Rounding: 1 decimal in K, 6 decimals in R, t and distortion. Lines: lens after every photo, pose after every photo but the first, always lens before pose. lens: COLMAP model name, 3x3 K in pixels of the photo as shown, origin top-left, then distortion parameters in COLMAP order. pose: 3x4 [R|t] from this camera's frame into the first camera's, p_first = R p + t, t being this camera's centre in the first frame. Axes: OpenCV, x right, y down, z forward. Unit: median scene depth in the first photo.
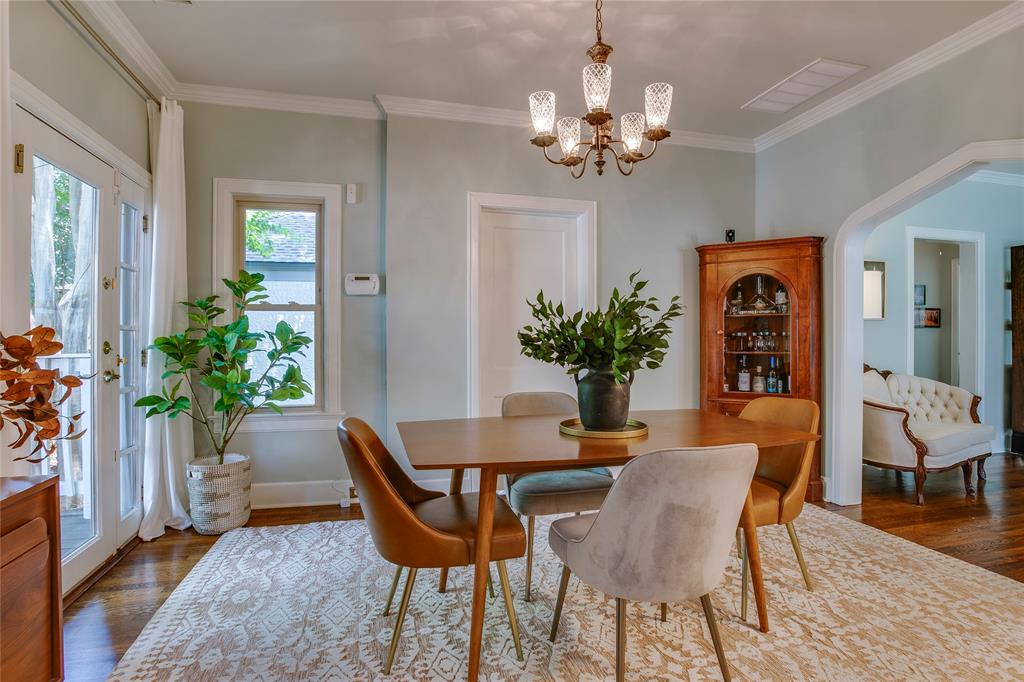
lens RADIAL K [[516.1, 0, 506.9], [0, 516.1, 322.3], [0, 0, 1]] dist [-0.067335, 0.024391]
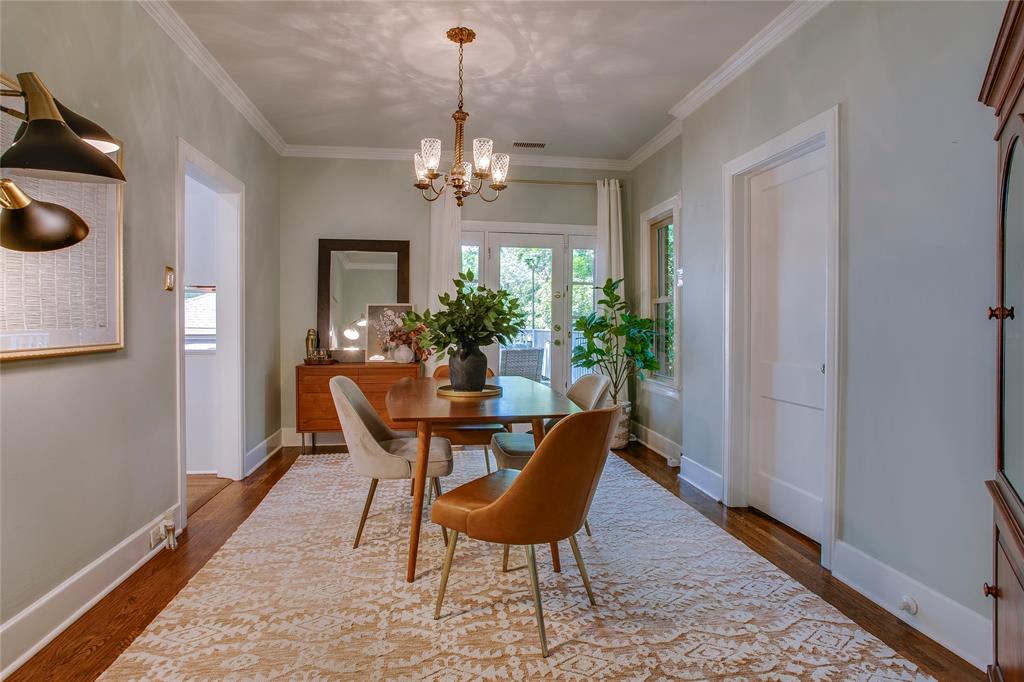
lens RADIAL K [[516.1, 0, 506.9], [0, 516.1, 322.3], [0, 0, 1]] dist [-0.067335, 0.024391]
pose [[-0.124744, -0.003525, -0.992183, 1.427348], [0.022637, 0.999723, -0.006398, 0.034261], [0.991931, -0.023258, -0.124630, 1.193128]]
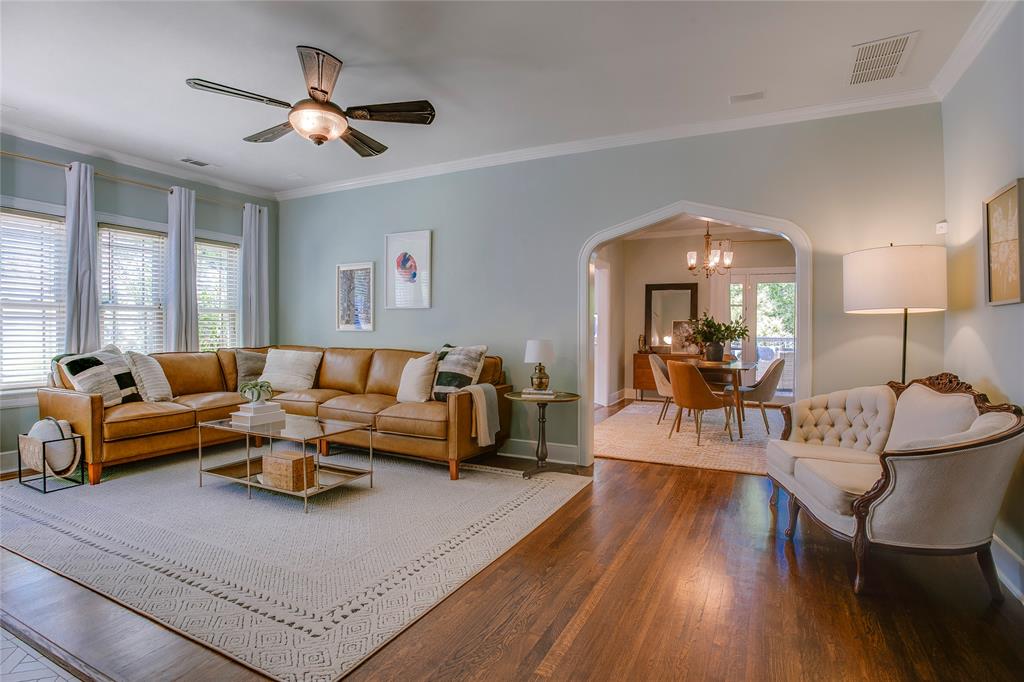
lens RADIAL K [[516.1, 0, 506.9], [0, 516.1, 322.3], [0, 0, 1]] dist [-0.067335, 0.024391]
pose [[-0.676255, -0.017595, -0.736457, 2.961339], [0.008592, 0.999458, -0.031767, 0.053358], [0.736617, -0.027810, -0.675738, 1.994412]]
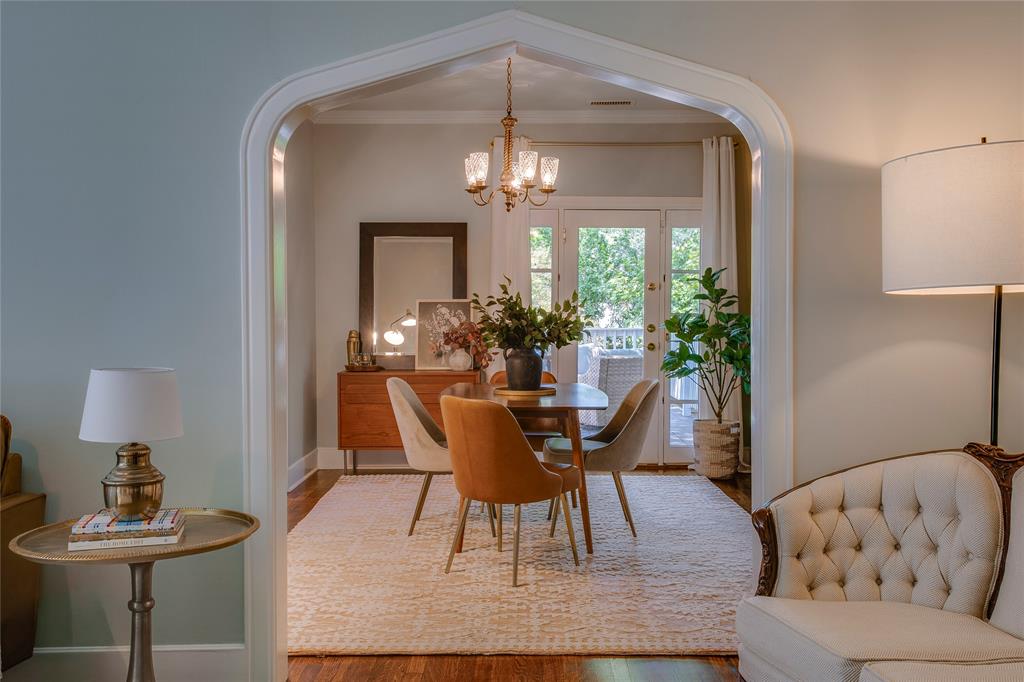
lens RADIAL K [[959.5, 0, 540.2], [0, 959.5, 327.8], [0, 0, 1]] dist [0.013831, 0.012741]
pose [[-0.251154, 0.013103, -0.967858, 2.527110], [0.023949, 0.999686, 0.007319, 0.013143], [0.967651, -0.021341, -0.251389, 1.611262]]
